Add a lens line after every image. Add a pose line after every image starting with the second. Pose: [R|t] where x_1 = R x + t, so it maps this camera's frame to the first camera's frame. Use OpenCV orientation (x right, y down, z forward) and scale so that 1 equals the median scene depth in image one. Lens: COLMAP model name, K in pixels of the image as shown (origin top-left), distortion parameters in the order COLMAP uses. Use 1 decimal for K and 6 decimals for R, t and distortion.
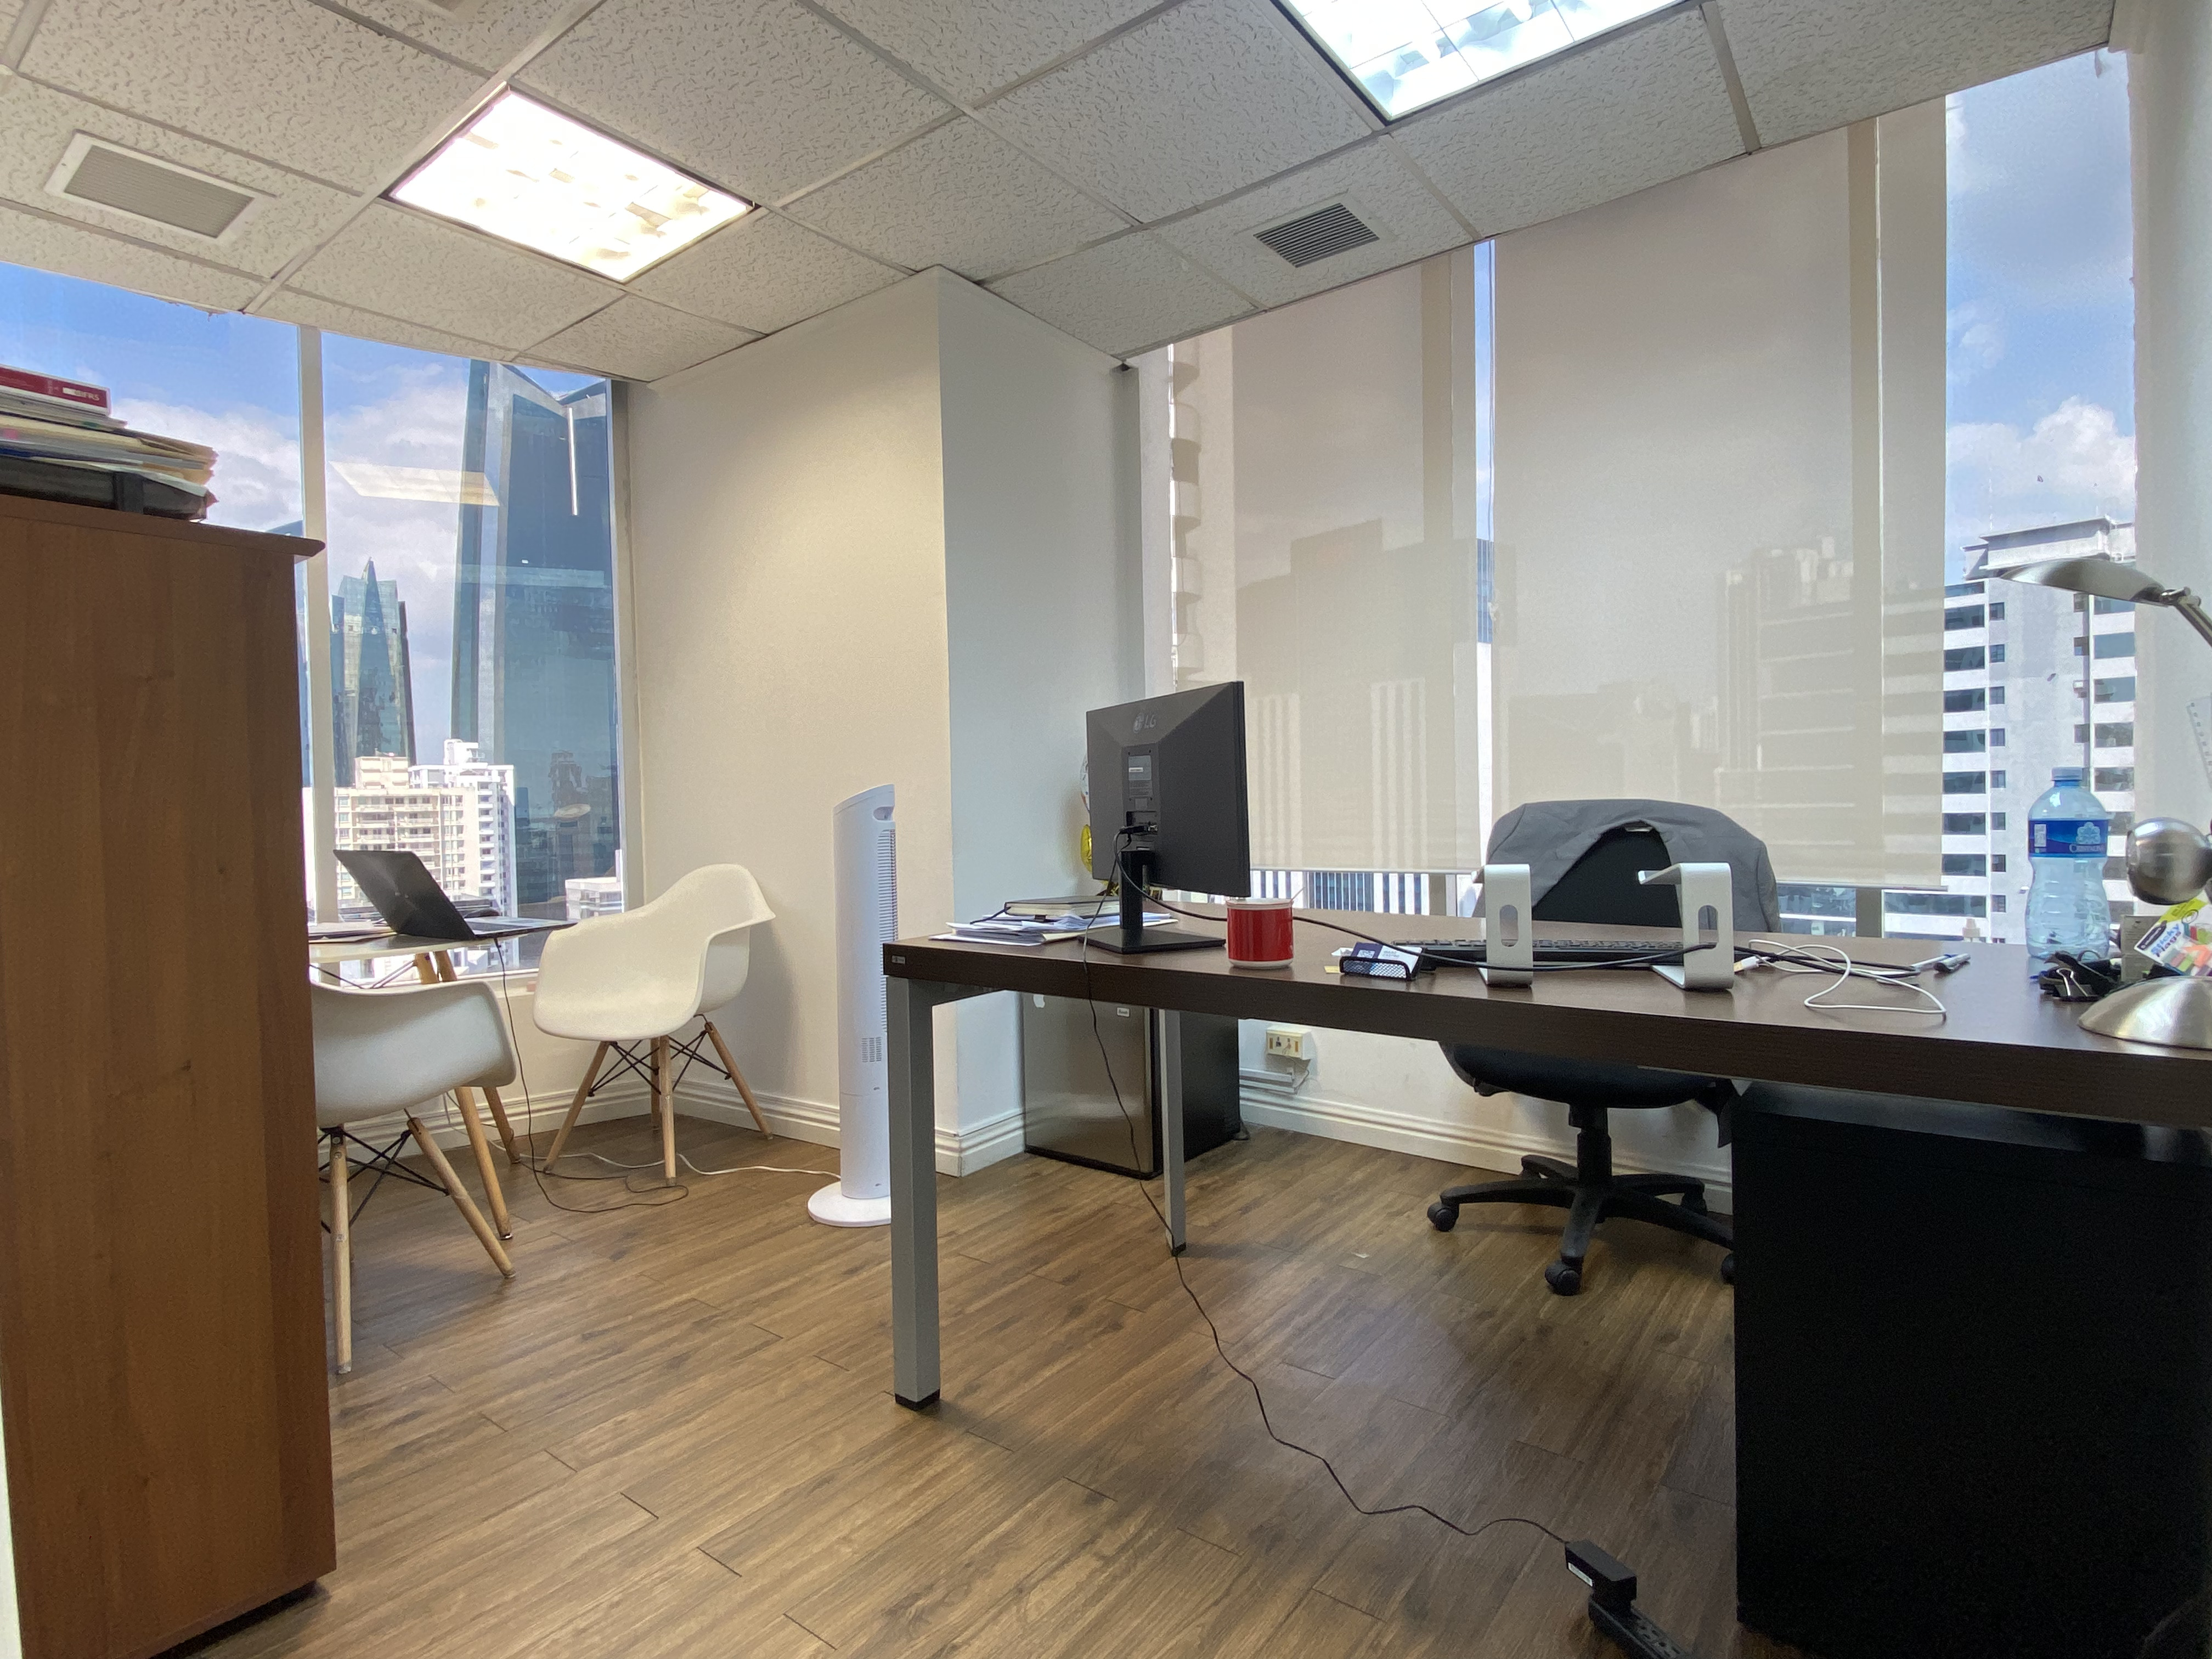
lens RADIAL K [[1132.2, 0, 1119.9], [0, 1132.2, 836.3], [0, 0, 1]] dist [0.024479, -0.020487]
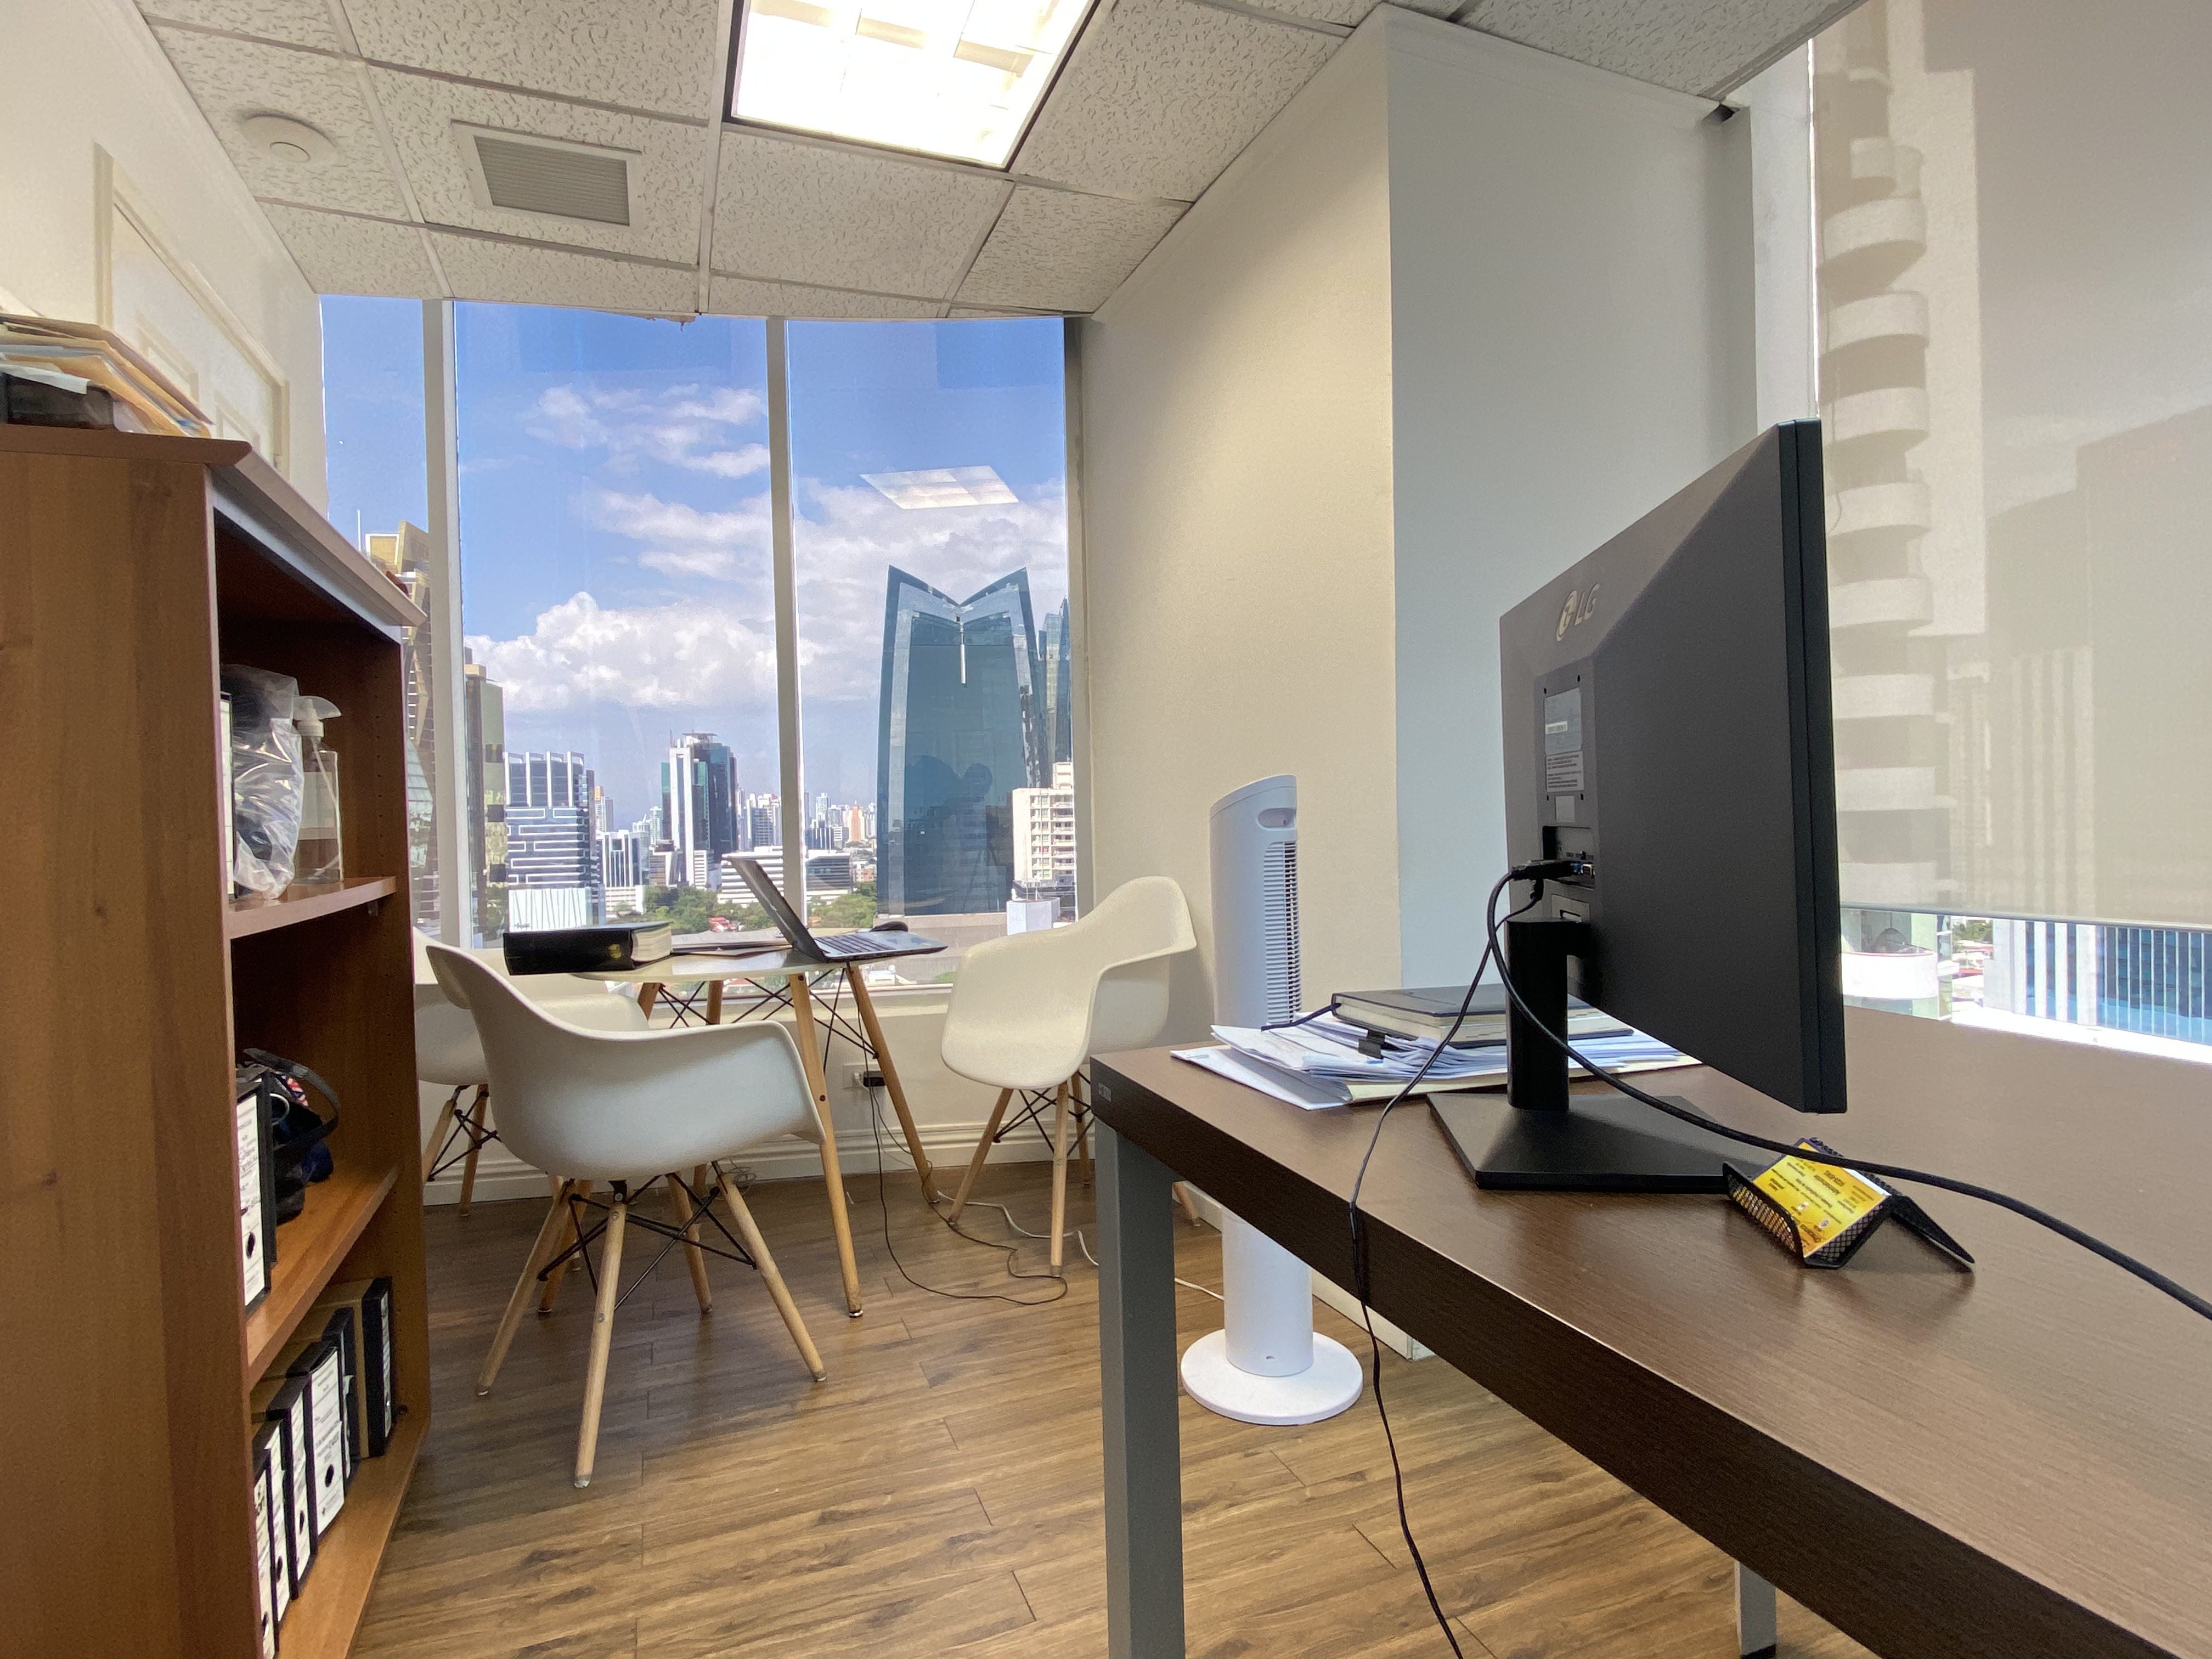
lens RADIAL K [[1132.2, 0, 1093.7], [0, 1132.2, 833.8], [0, 0, 1]] dist [0.024479, -0.020487]
pose [[0.846360, 0.008688, -0.532541, 0.063430], [-0.007281, 0.999962, 0.004743, -0.013364], [0.532562, -0.000137, 0.846391, 0.369785]]
